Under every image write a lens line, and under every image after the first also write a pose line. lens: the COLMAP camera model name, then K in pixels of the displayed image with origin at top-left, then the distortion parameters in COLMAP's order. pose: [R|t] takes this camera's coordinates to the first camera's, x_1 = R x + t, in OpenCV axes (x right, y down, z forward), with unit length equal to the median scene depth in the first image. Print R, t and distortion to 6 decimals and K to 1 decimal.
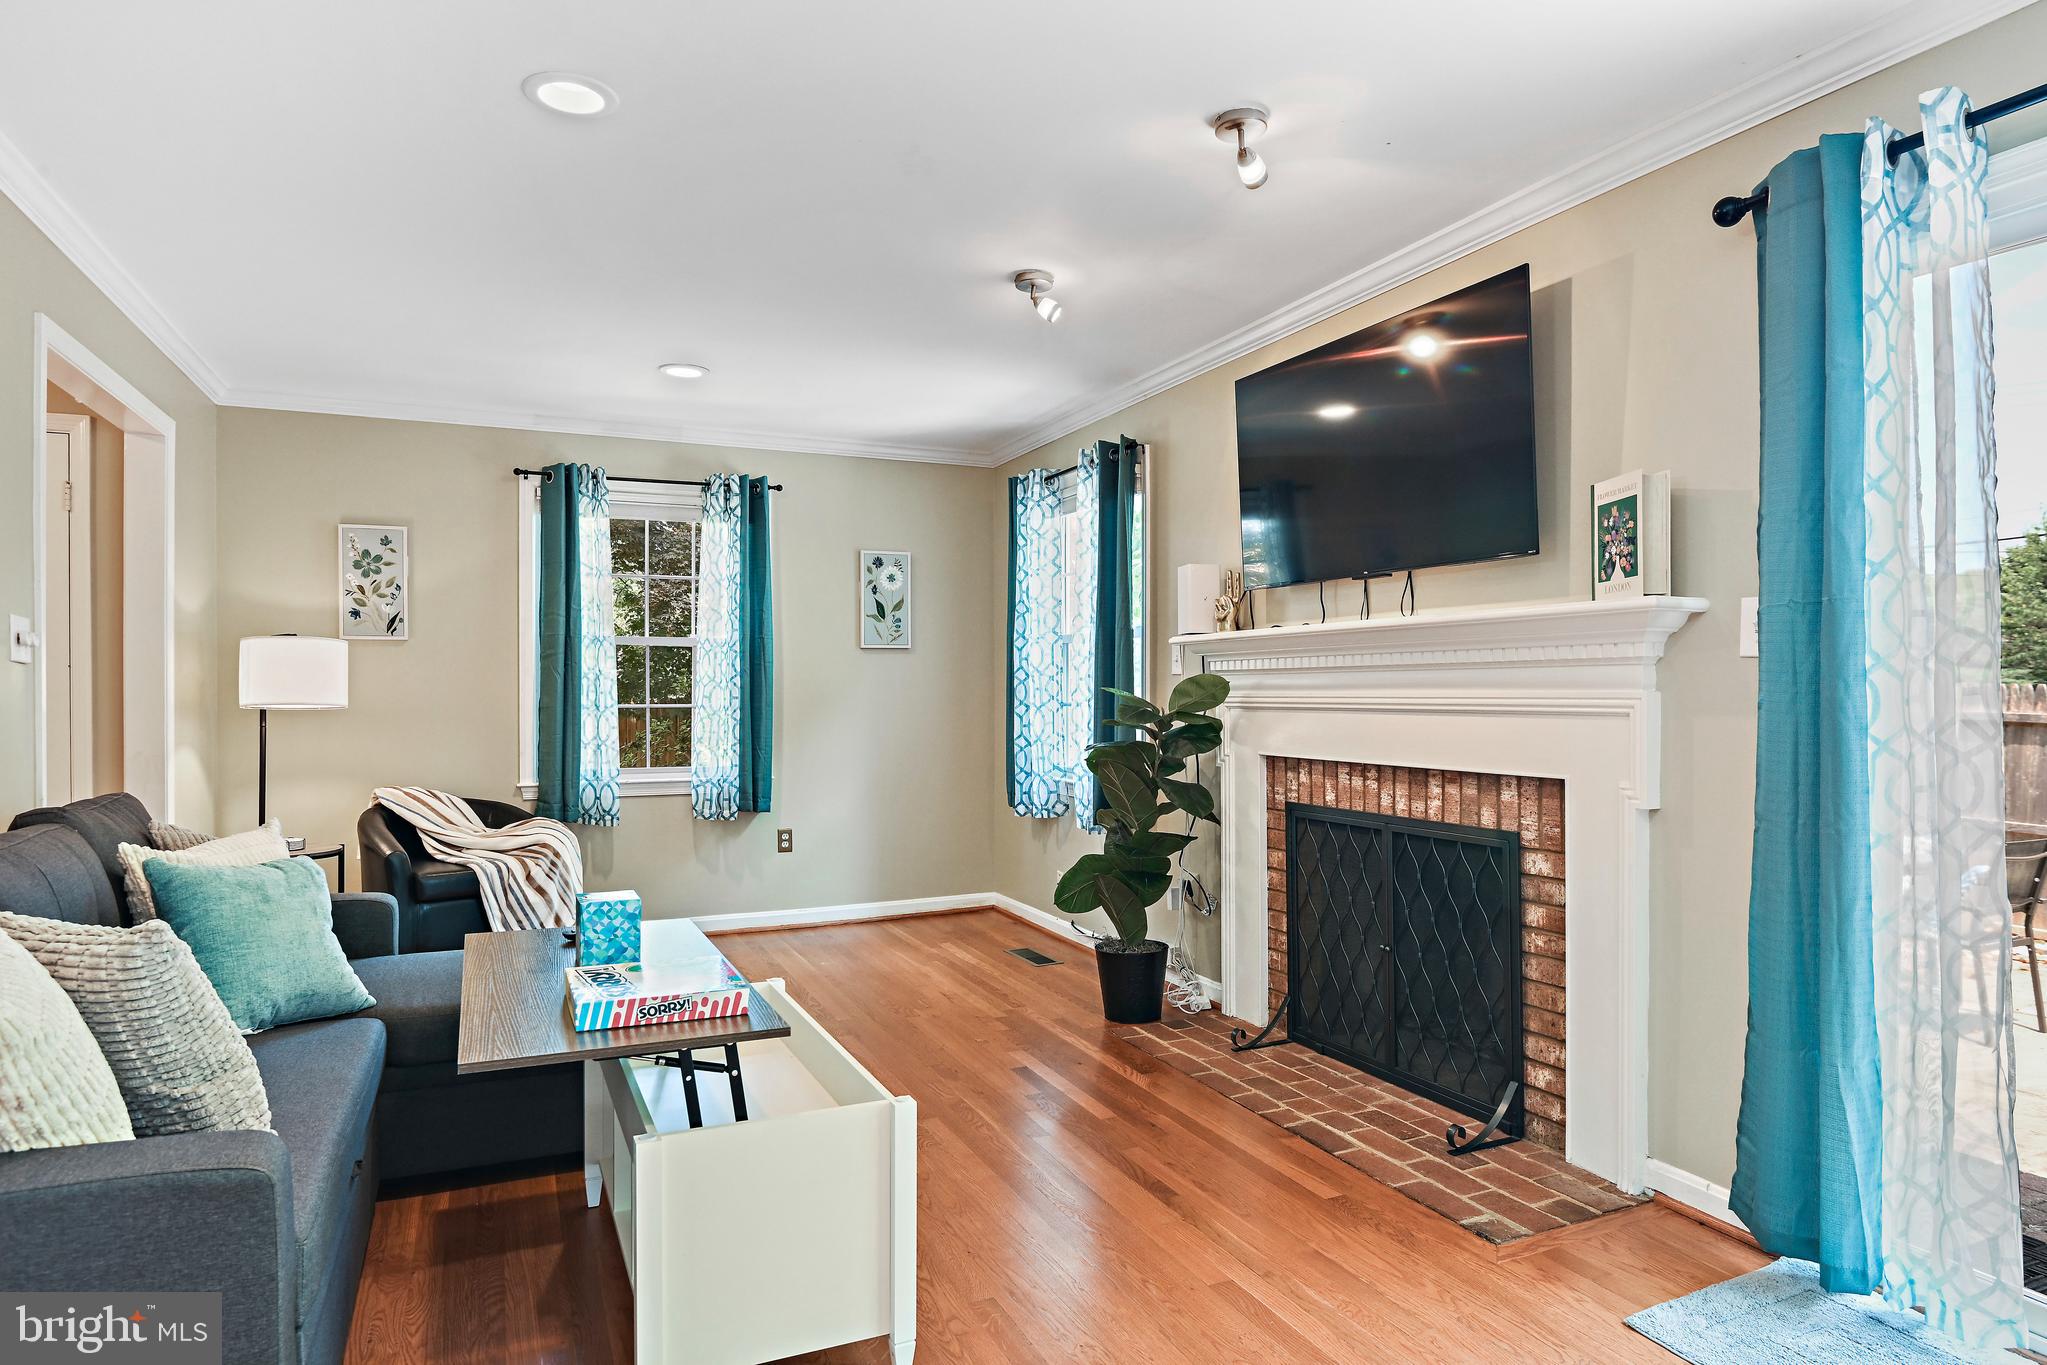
lens RADIAL K [[1179.8, 0, 1036.8], [0, 1179.8, 698.1], [0, 0, 1]] dist [-0.018313, -0.000343]
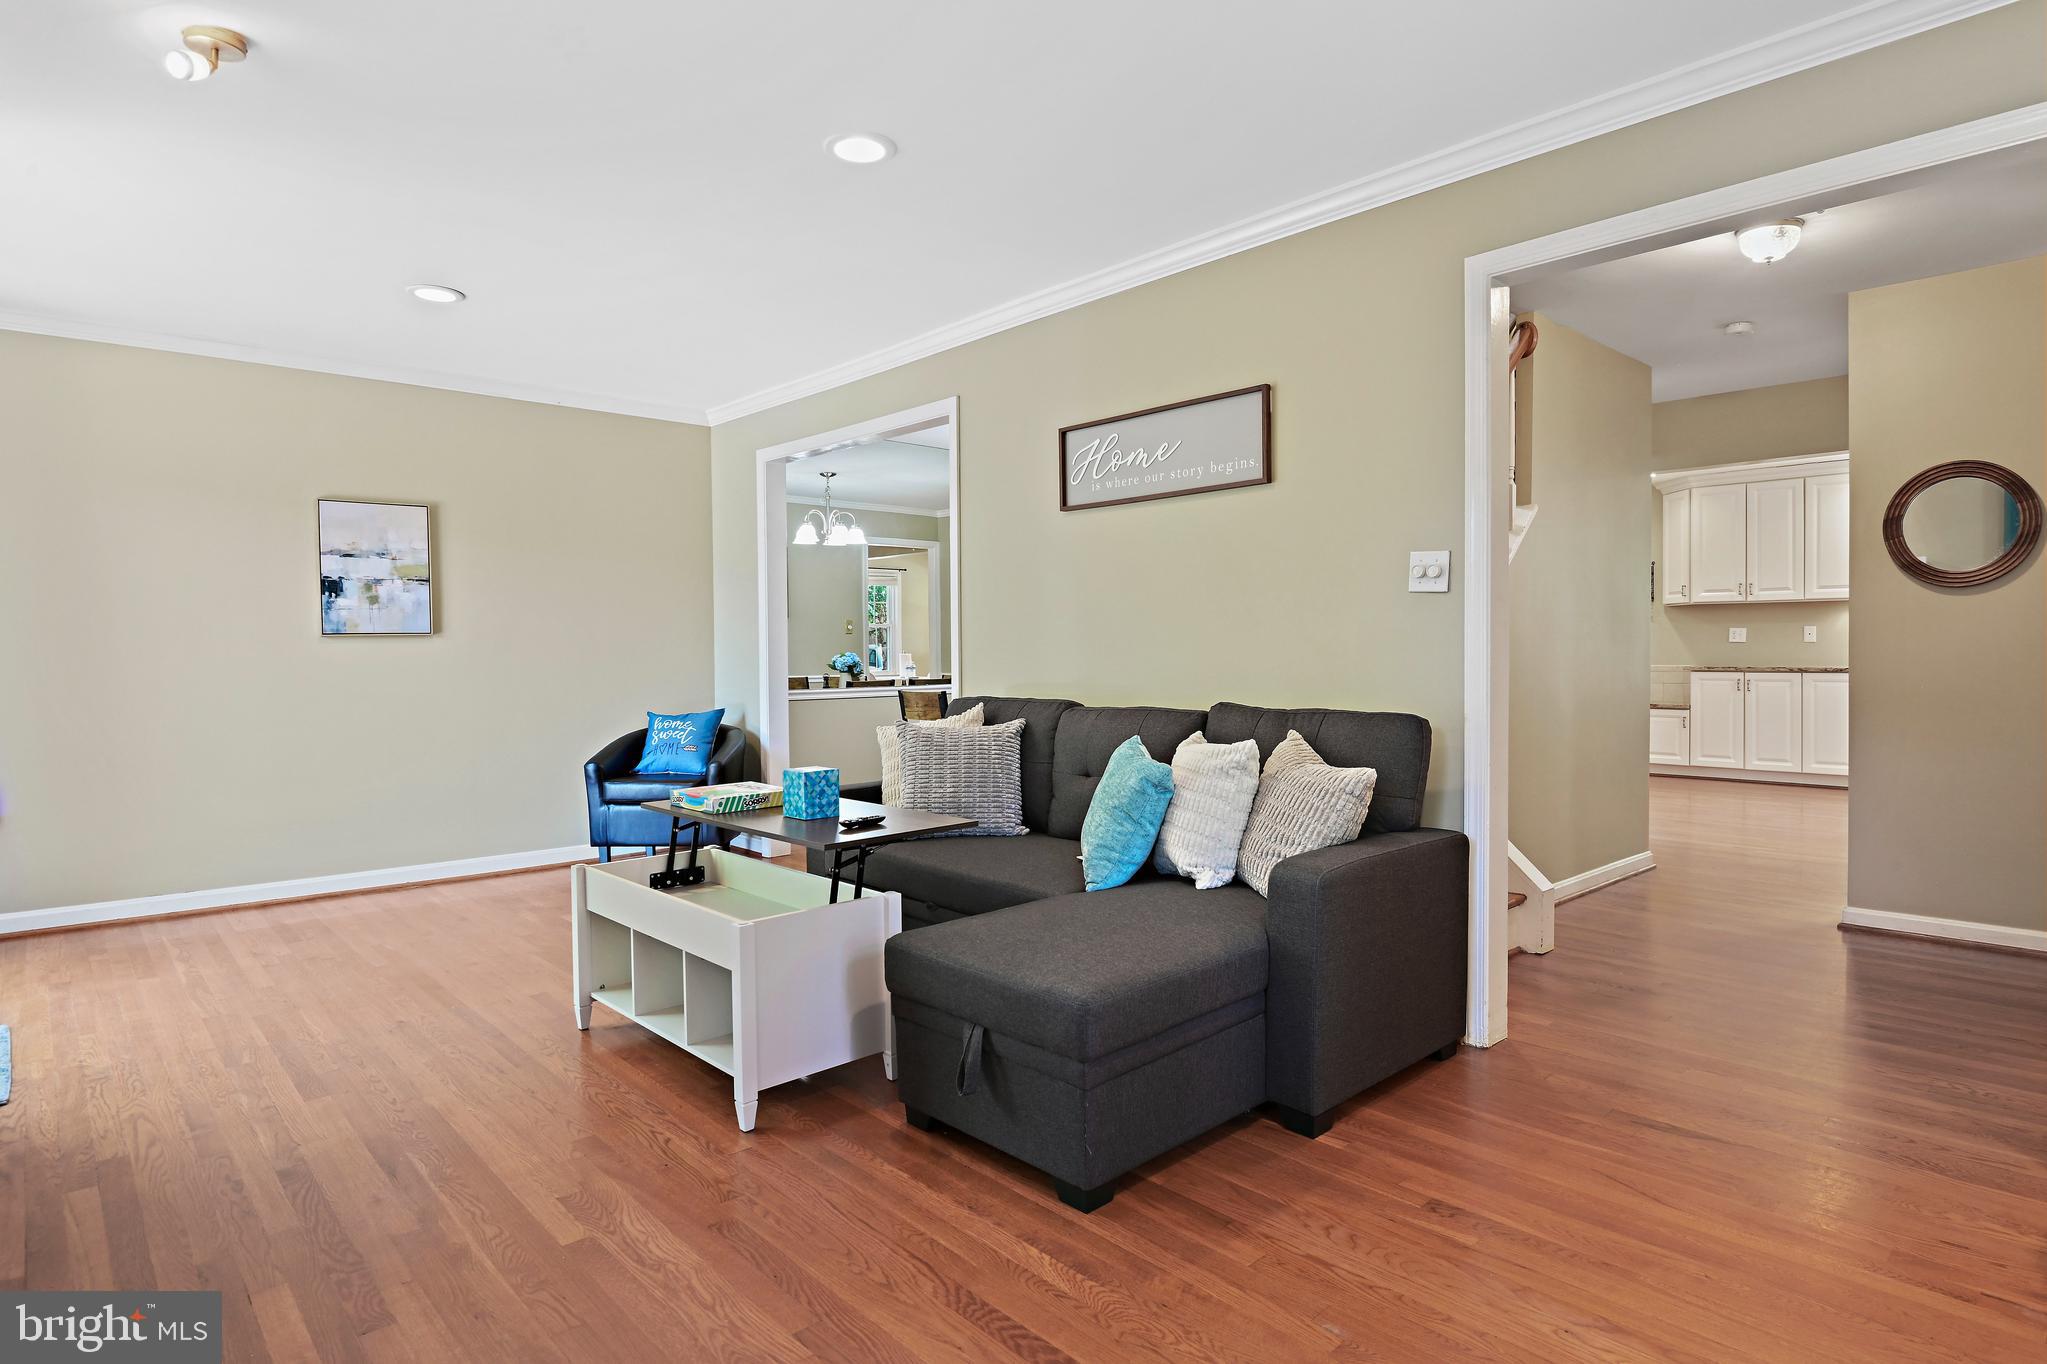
lens RADIAL K [[1120.3, 0, 1021.3], [0, 1120.3, 668.7], [0, 0, 1]] dist [-0.005253, -0.001711]
pose [[-0.952201, 0.012023, -0.305236, -0.116576], [0.005568, 0.999742, 0.022009, 0.012354], [0.305422, 0.019258, -0.952022, 1.381472]]
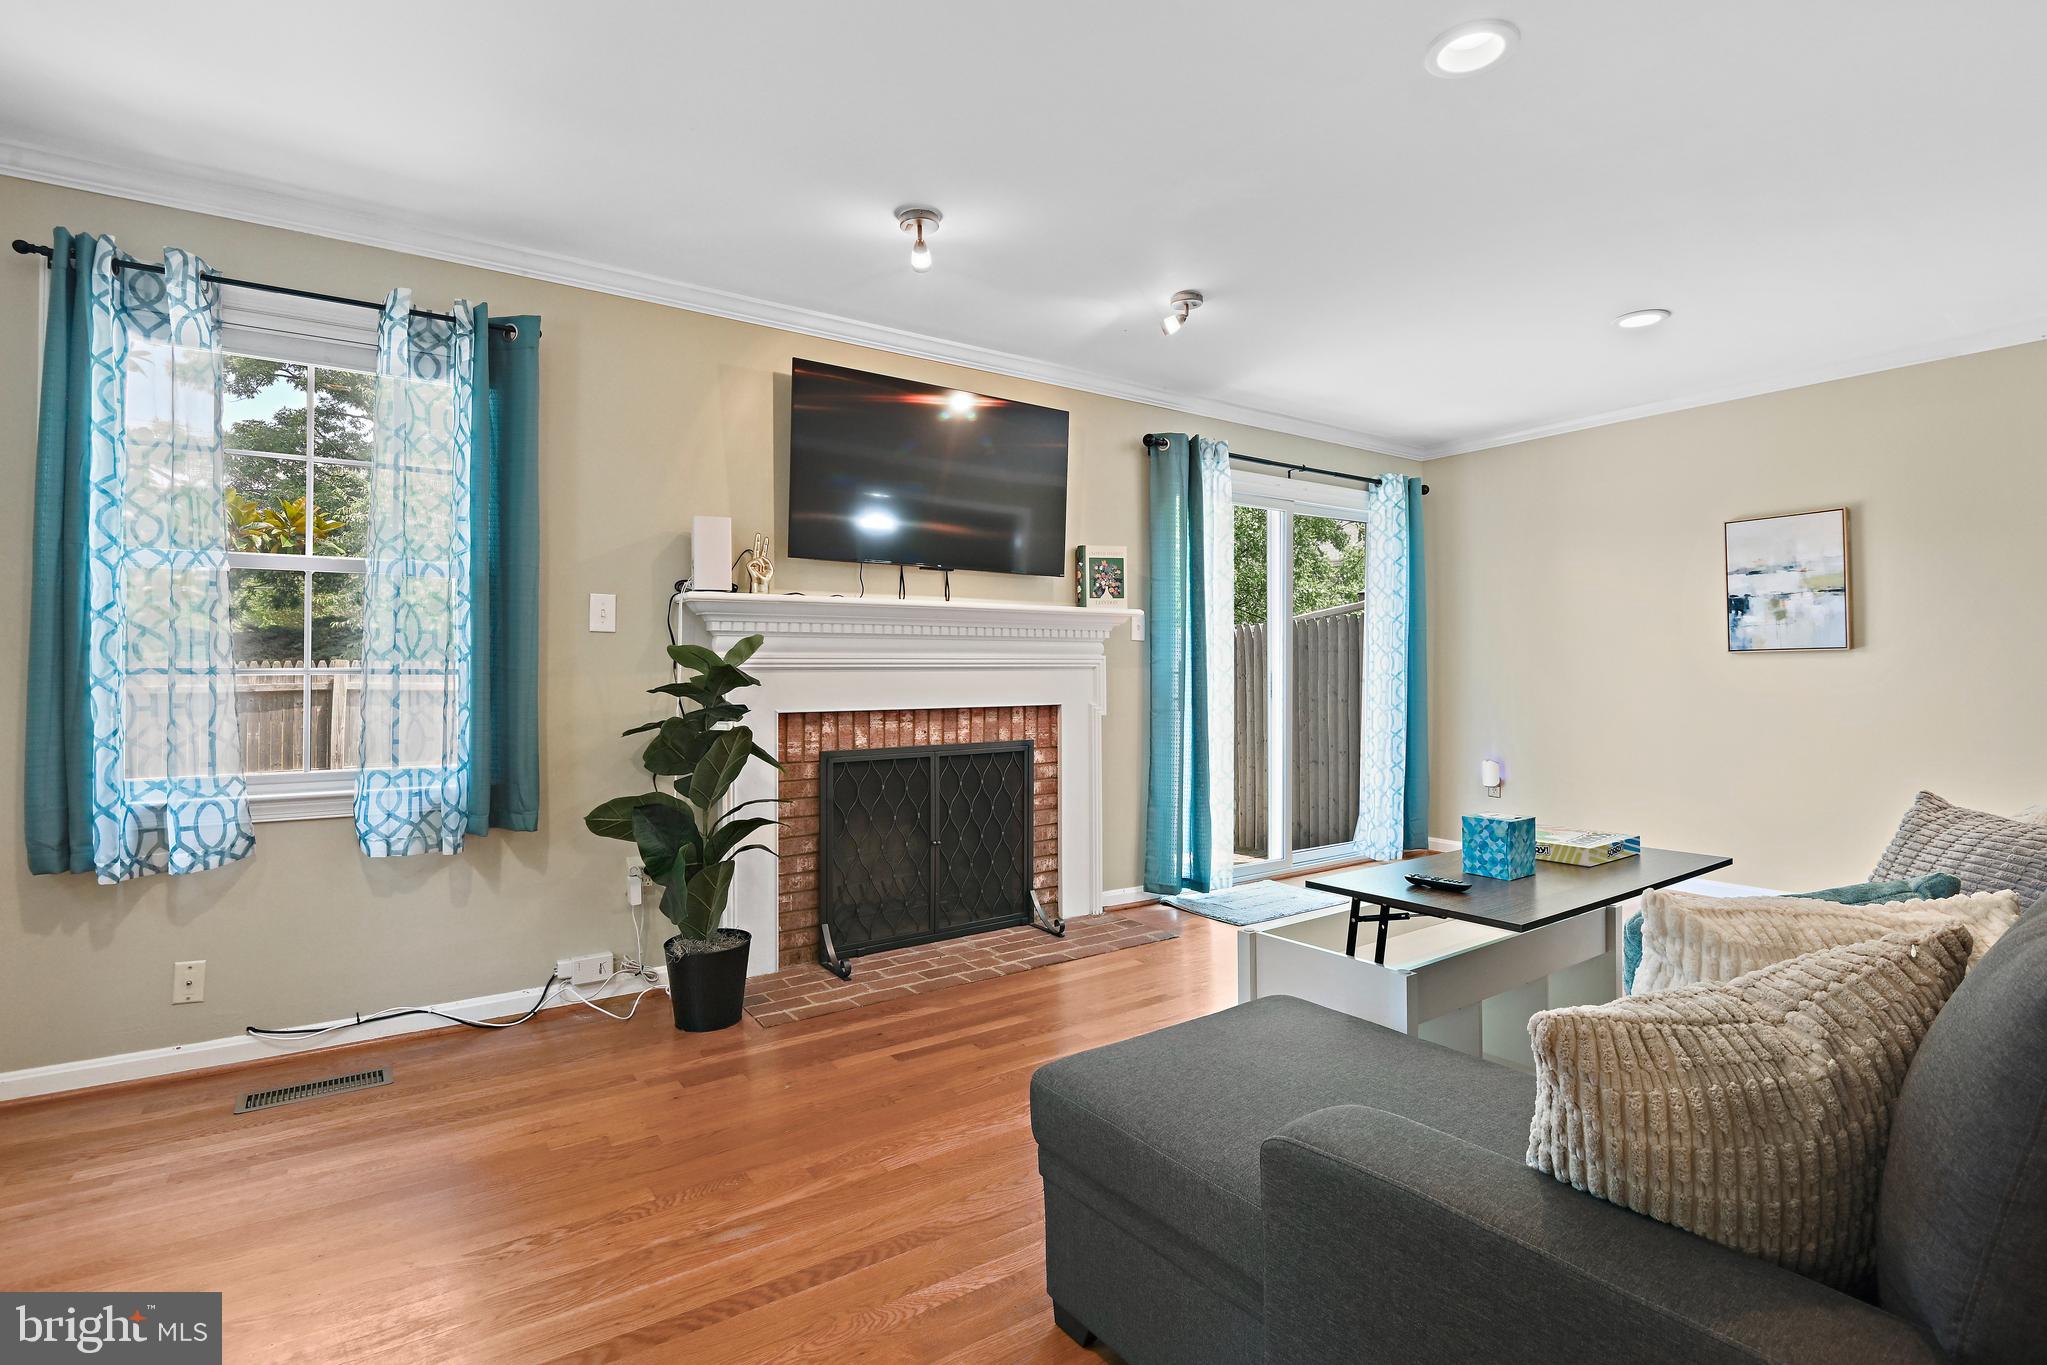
lens RADIAL K [[960.8, 0, 1022.6], [0, 960.8, 664.0], [0, 0, 1]] dist [-0.003258, -0.009429]
pose [[-0.169399, 0.008352, 0.985512, -0.716210], [0.008931, 0.999936, -0.006939, 0.012403], [-0.985507, 0.007626, -0.169463, 0.954131]]
